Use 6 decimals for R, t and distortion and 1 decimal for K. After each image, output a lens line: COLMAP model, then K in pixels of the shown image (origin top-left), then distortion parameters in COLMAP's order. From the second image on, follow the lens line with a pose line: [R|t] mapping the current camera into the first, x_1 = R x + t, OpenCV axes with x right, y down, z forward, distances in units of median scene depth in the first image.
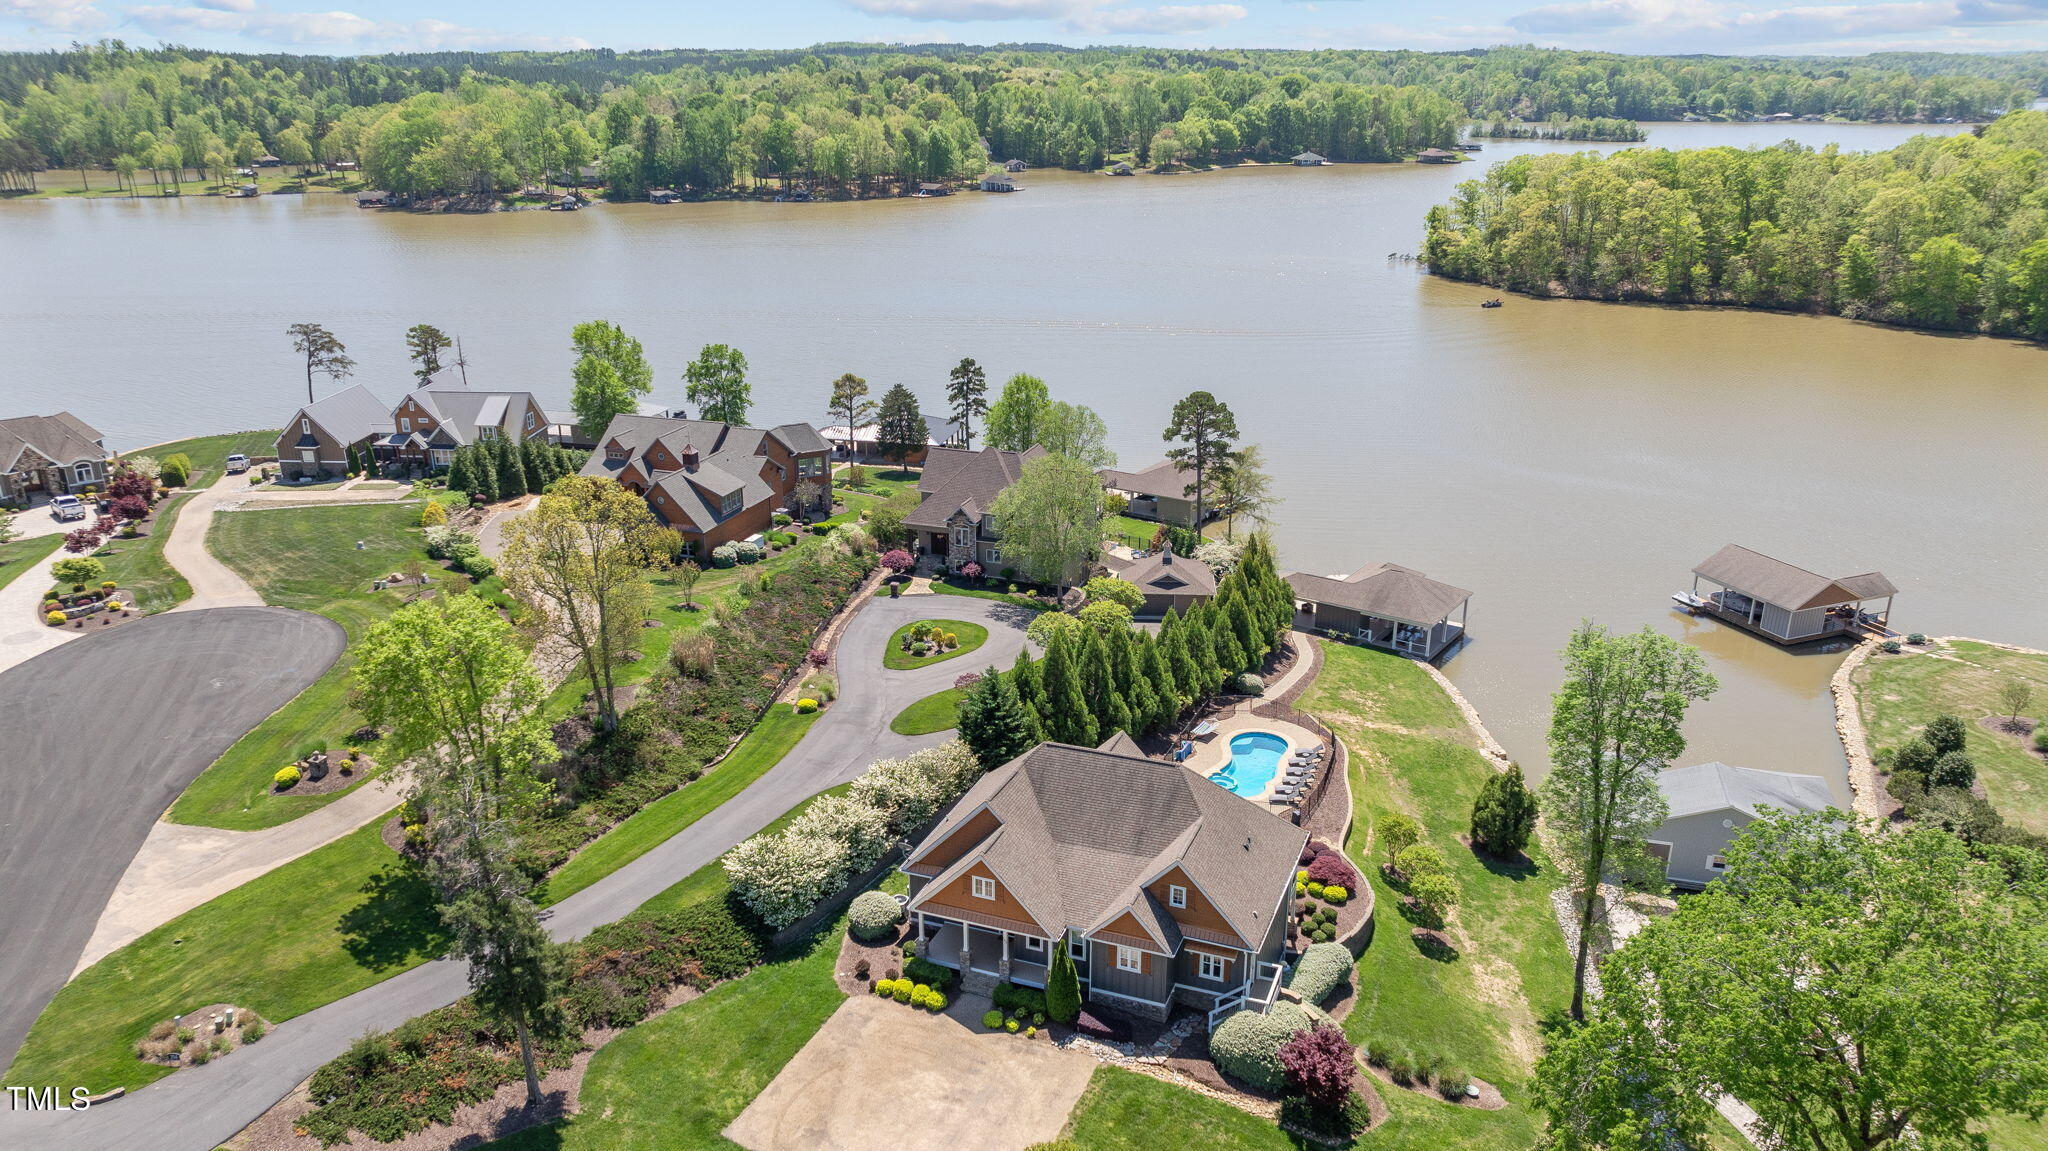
lens RADIAL K [[1481.3, 0, 1024.0], [0, 1481.3, 575.5], [0, 0, 1]] dist [-0.041297, 0.052684]
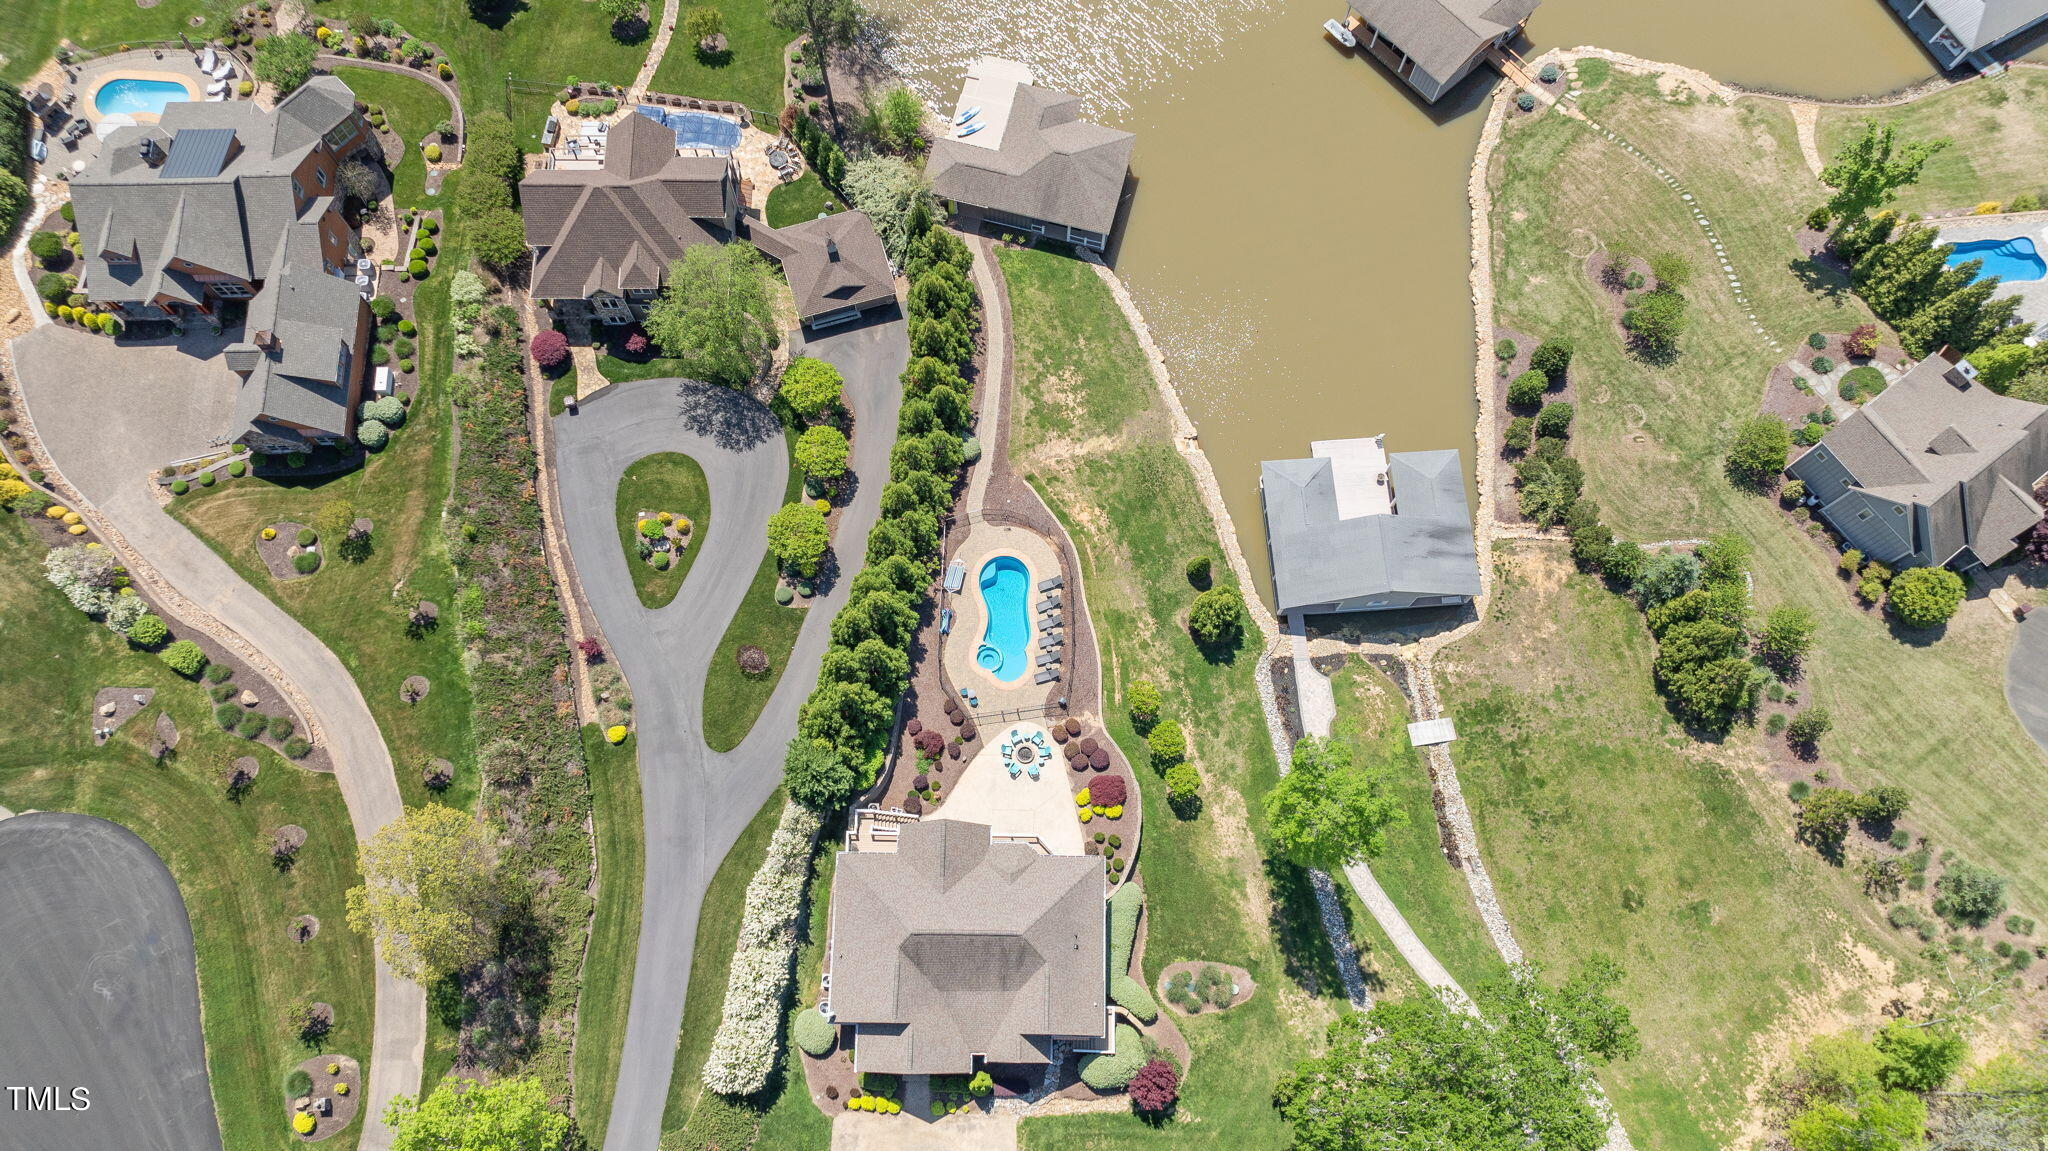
lens RADIAL K [[1455.9, 0, 1021.9], [0, 1455.9, 599.7], [0, 0, 1]] dist [-0.012846, -0.001298]
pose [[0.936794, -0.331880, 0.110779, 0.053093], [0.101601, 0.561015, 0.821547, -0.949826], [-0.334804, -0.758365, 0.559275, 0.443597]]
